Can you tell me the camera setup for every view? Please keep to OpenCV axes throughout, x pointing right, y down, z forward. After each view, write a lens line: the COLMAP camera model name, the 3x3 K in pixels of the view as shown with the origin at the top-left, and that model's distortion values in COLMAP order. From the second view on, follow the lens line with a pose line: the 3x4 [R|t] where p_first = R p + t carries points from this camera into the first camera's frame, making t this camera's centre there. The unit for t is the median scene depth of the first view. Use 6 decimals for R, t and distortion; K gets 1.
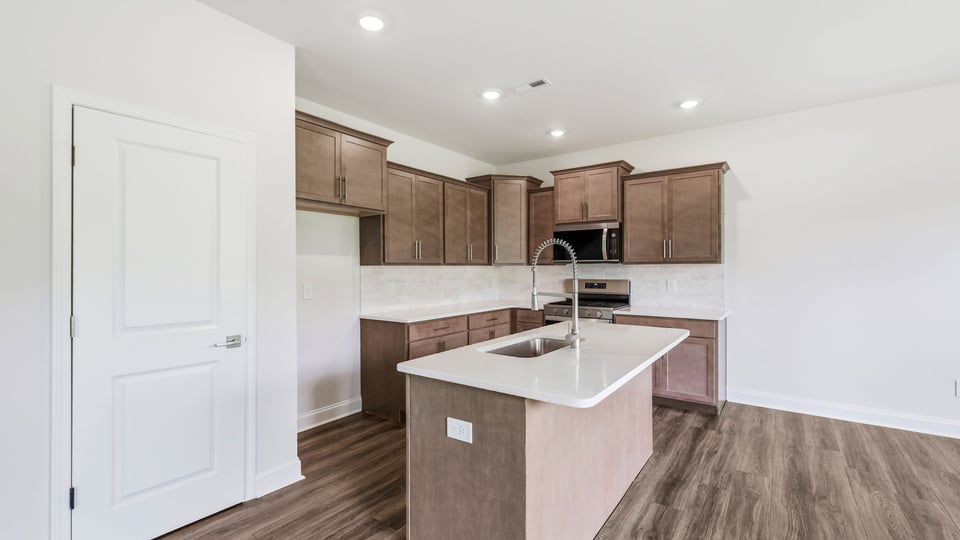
lens RADIAL K [[417.7, 0, 478.6], [0, 417.7, 262.1], [0, 0, 1]] dist [0.013285, -0.000414]
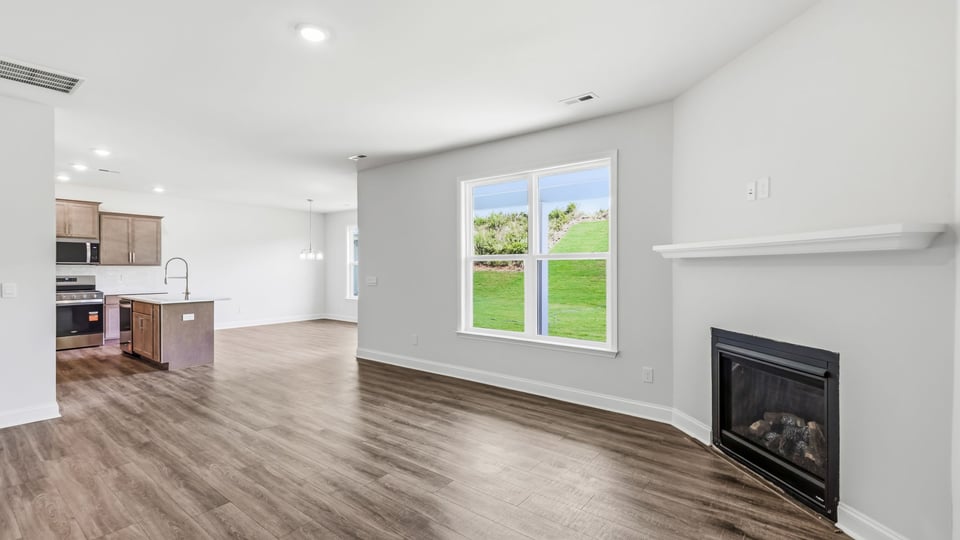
lens RADIAL K [[421.0, 0, 480.0], [0, 421.0, 270.0], [0, 0, 1]] dist [0.012789, -0.000038]
pose [[-0.006097, 0.002561, 0.999978, -1.385295], [-0.010395, 0.999943, -0.002625, 0.011961], [-0.999927, -0.010411, -0.006070, -0.504023]]
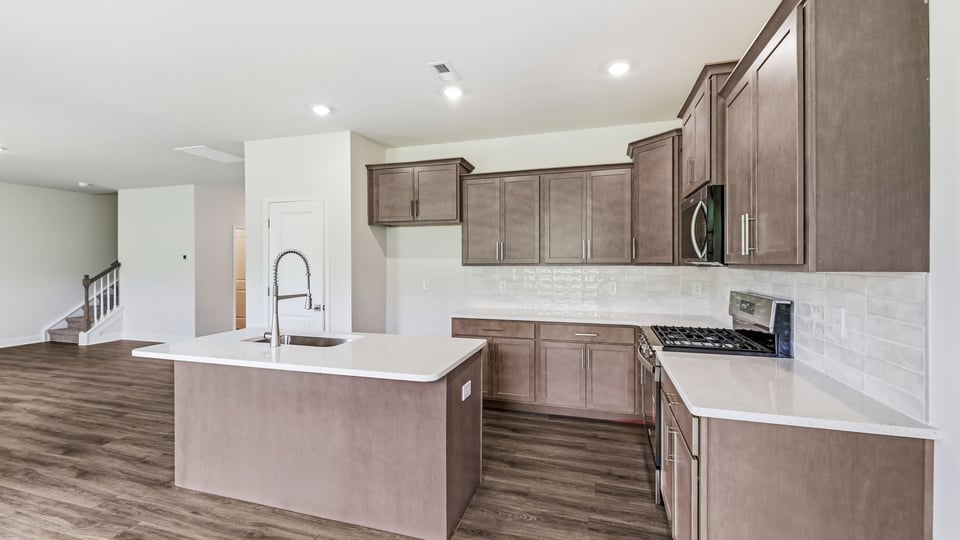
lens RADIAL K [[417.7, 0, 478.6], [0, 417.7, 262.1], [0, 0, 1]] dist [0.013285, -0.000414]
pose [[0.319887, 0.002857, -0.947451, 0.812599], [0.016480, 0.999827, 0.008579, -0.011560], [0.947312, -0.018358, 0.319785, 0.623012]]
